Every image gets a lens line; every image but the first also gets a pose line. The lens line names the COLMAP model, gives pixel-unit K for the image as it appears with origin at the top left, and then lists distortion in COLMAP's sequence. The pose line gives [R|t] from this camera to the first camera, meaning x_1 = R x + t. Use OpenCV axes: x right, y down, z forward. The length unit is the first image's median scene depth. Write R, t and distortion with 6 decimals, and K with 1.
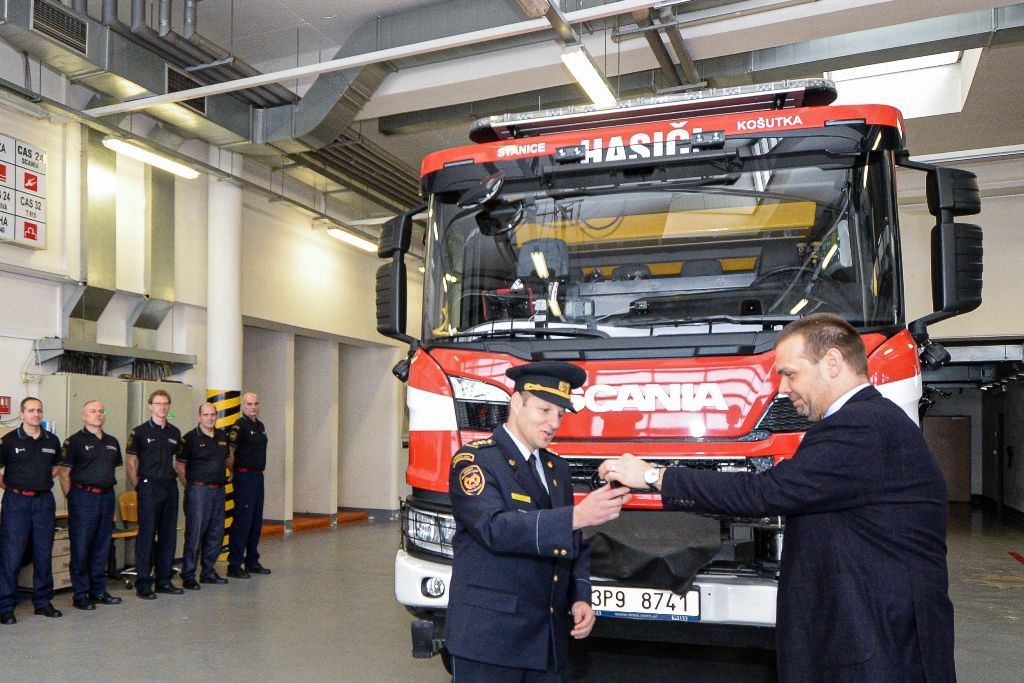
lens RADIAL K [[890.2, 0, 432.3], [0, 890.2, 425.3], [0, 0, 1]] dist [0.016295, 0.003742]
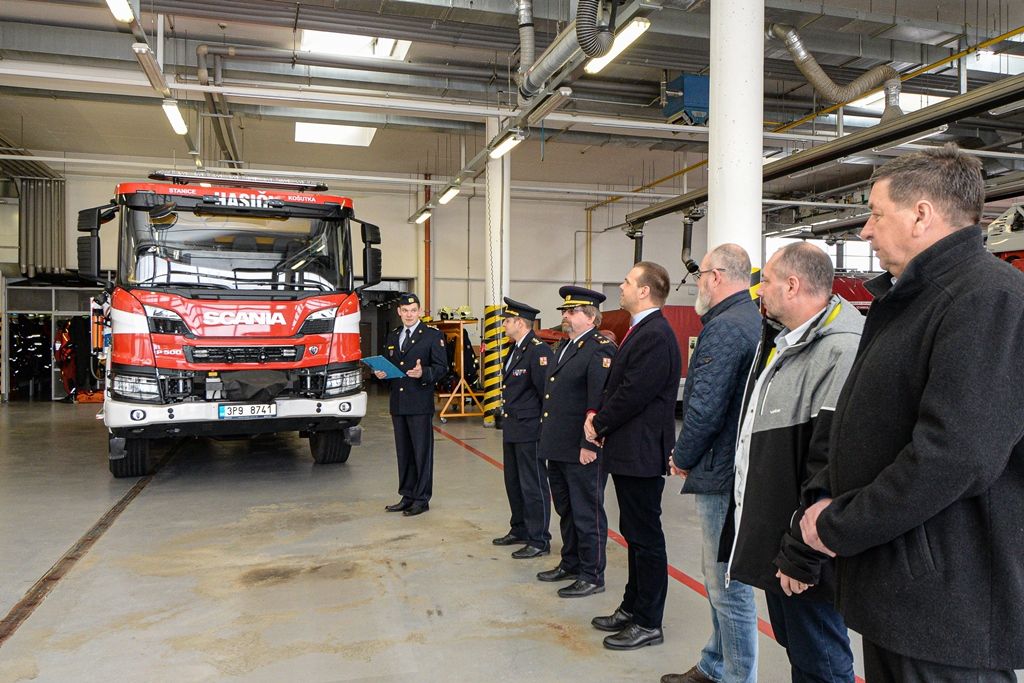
lens RADIAL K [[786.1, 0, 511.3], [0, 786.1, 344.6], [0, 0, 1]] dist [-0.028839, -0.001020]
pose [[0.752047, -0.008616, 0.659053, -0.435171], [-0.007433, 0.999740, 0.021552, -0.010720], [-0.659068, -0.021107, 0.751787, -0.691893]]
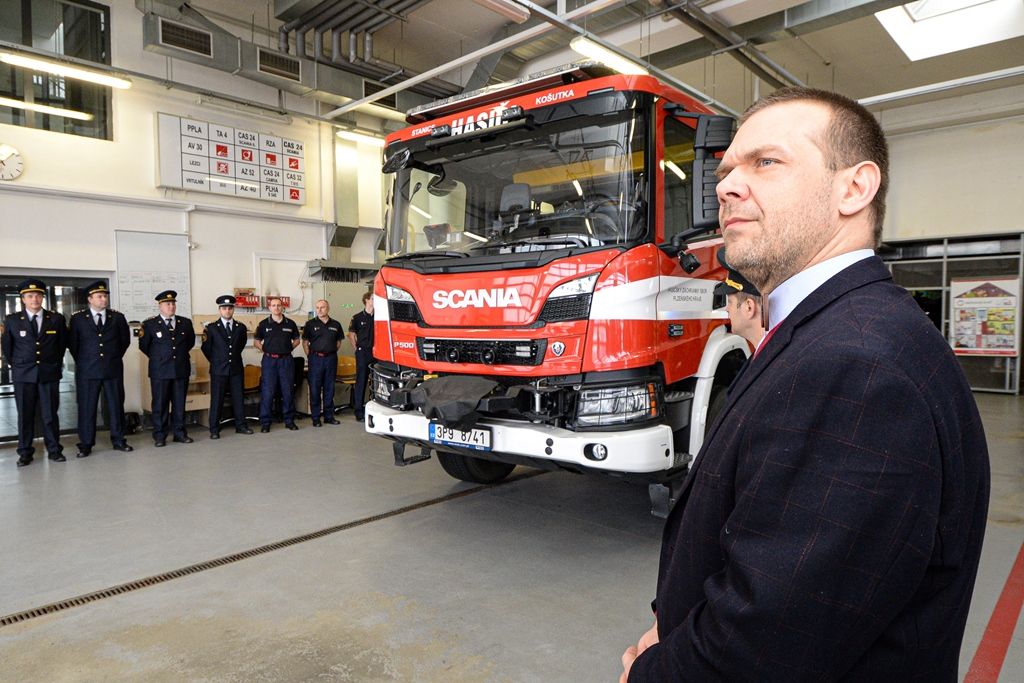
lens RADIAL K [[627.6, 0, 515.8], [0, 627.6, 350.9], [0, 0, 1]] dist [0.009249, -0.000661]
pose [[0.954102, 0.008886, -0.299351, 0.490906], [0.011953, 0.997633, 0.067711, -0.011345], [0.299244, -0.068181, 0.951738, 0.026897]]
